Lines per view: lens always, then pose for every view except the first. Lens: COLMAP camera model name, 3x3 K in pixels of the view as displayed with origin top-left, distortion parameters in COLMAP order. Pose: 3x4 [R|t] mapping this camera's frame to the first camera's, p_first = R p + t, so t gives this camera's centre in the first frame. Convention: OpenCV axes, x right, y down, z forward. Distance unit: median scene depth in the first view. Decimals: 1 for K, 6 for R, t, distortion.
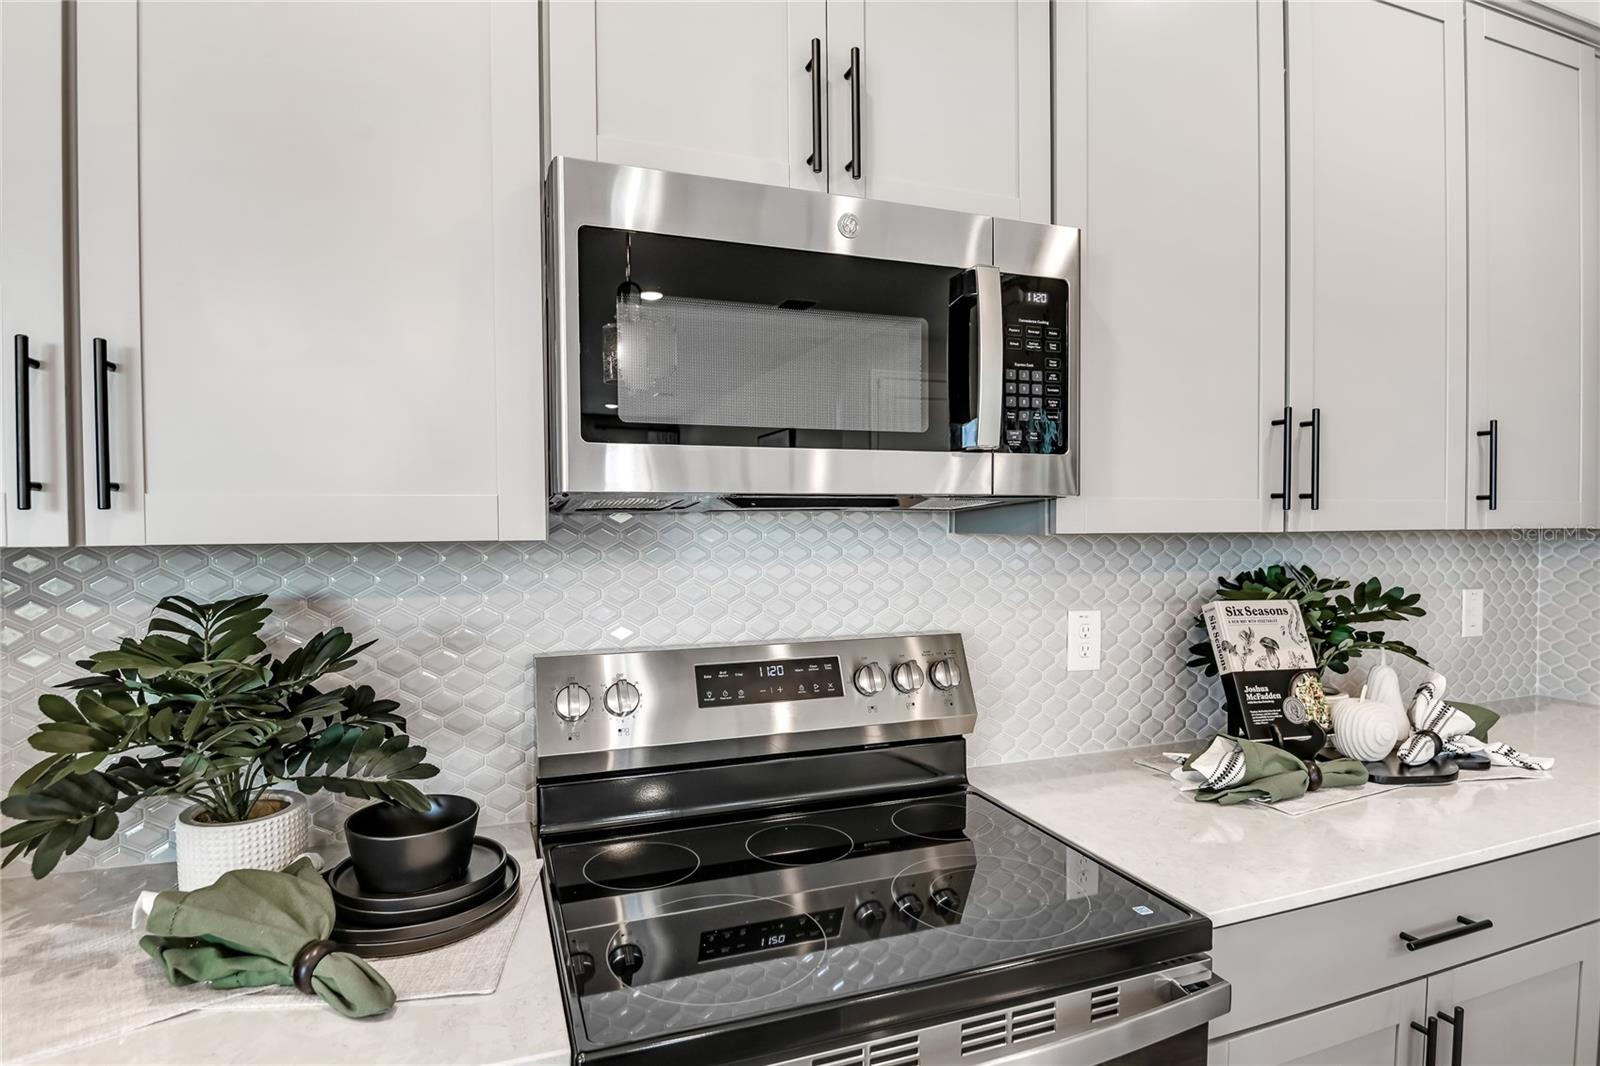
lens RADIAL K [[838.7, 0, 796.9], [0, 838.7, 542.9], [0, 0, 1]] dist [-0.027319, -0.000949]
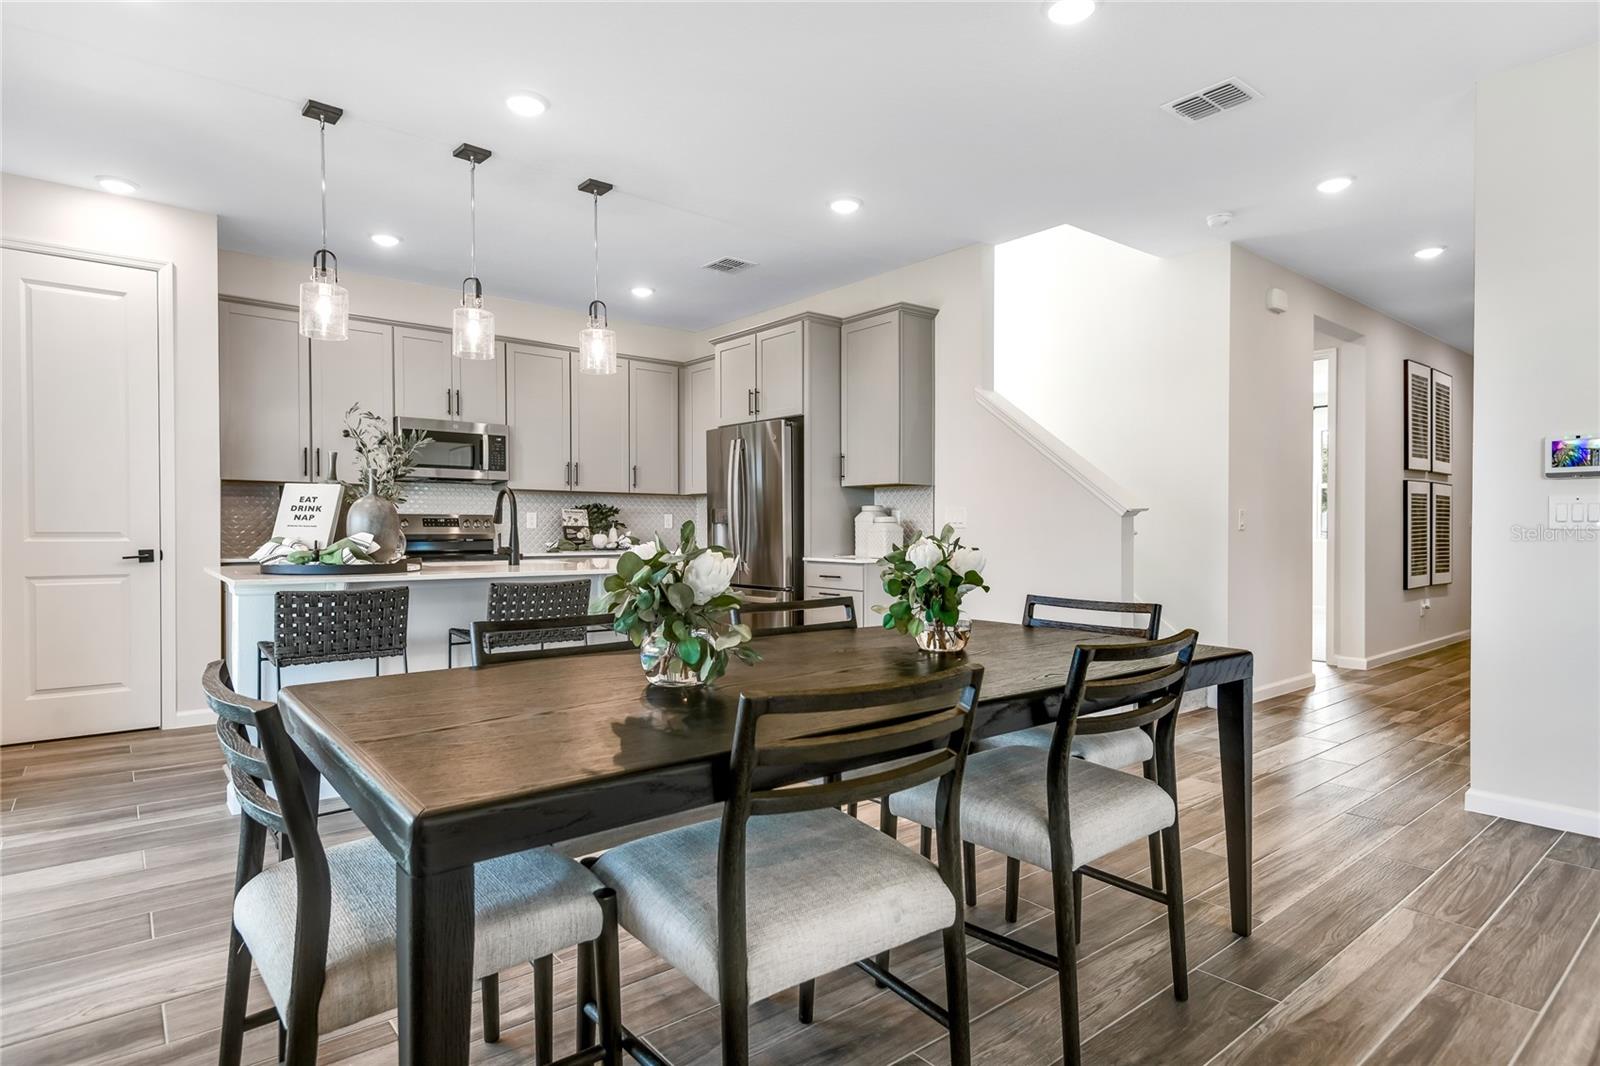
lens RADIAL K [[838.7, 0, 796.9], [0, 838.7, 542.9], [0, 0, 1]] dist [-0.027319, -0.000949]
pose [[0.947649, 0.002240, 0.319305, 0.309553], [0.003687, 0.999832, -0.017958, 0.330818], [-0.319292, 0.018195, 0.947482, -3.391873]]
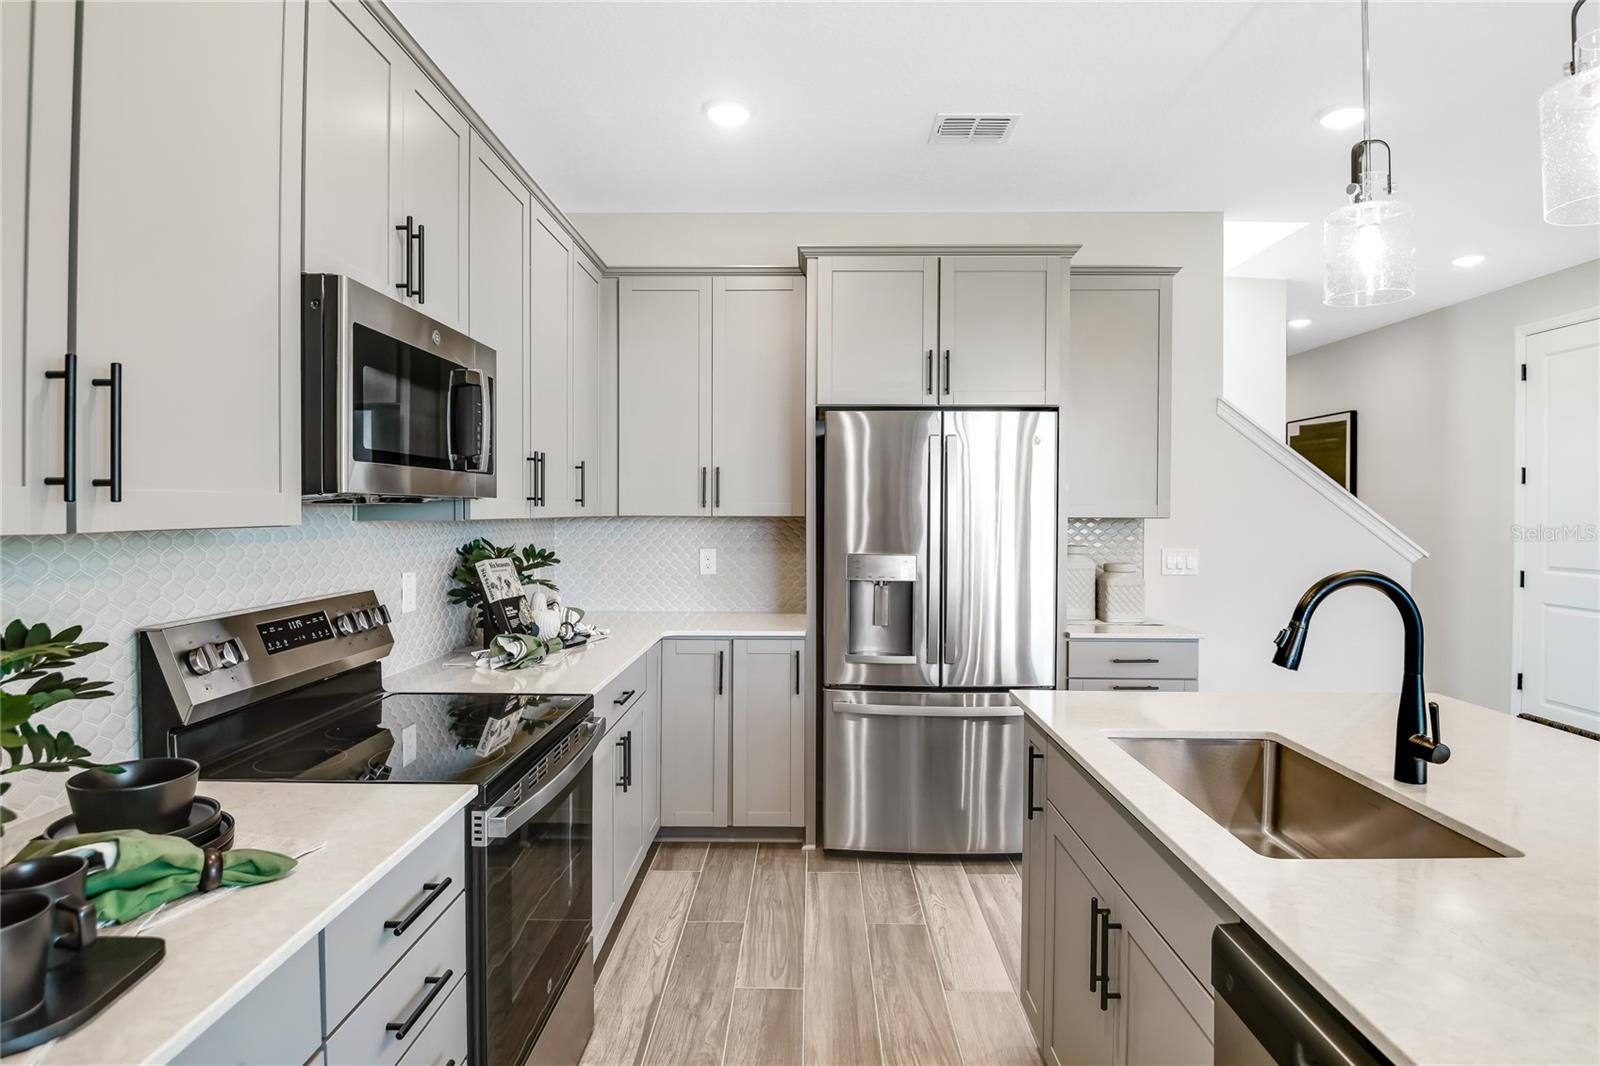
lens RADIAL K [[838.7, 0, 796.9], [0, 838.7, 542.9], [0, 0, 1]] dist [-0.027319, -0.000949]
pose [[0.359839, -0.032656, 0.932443, -0.893107], [0.022659, 0.999398, 0.026257, 0.006363], [-0.932739, 0.011680, 0.360362, -0.203501]]
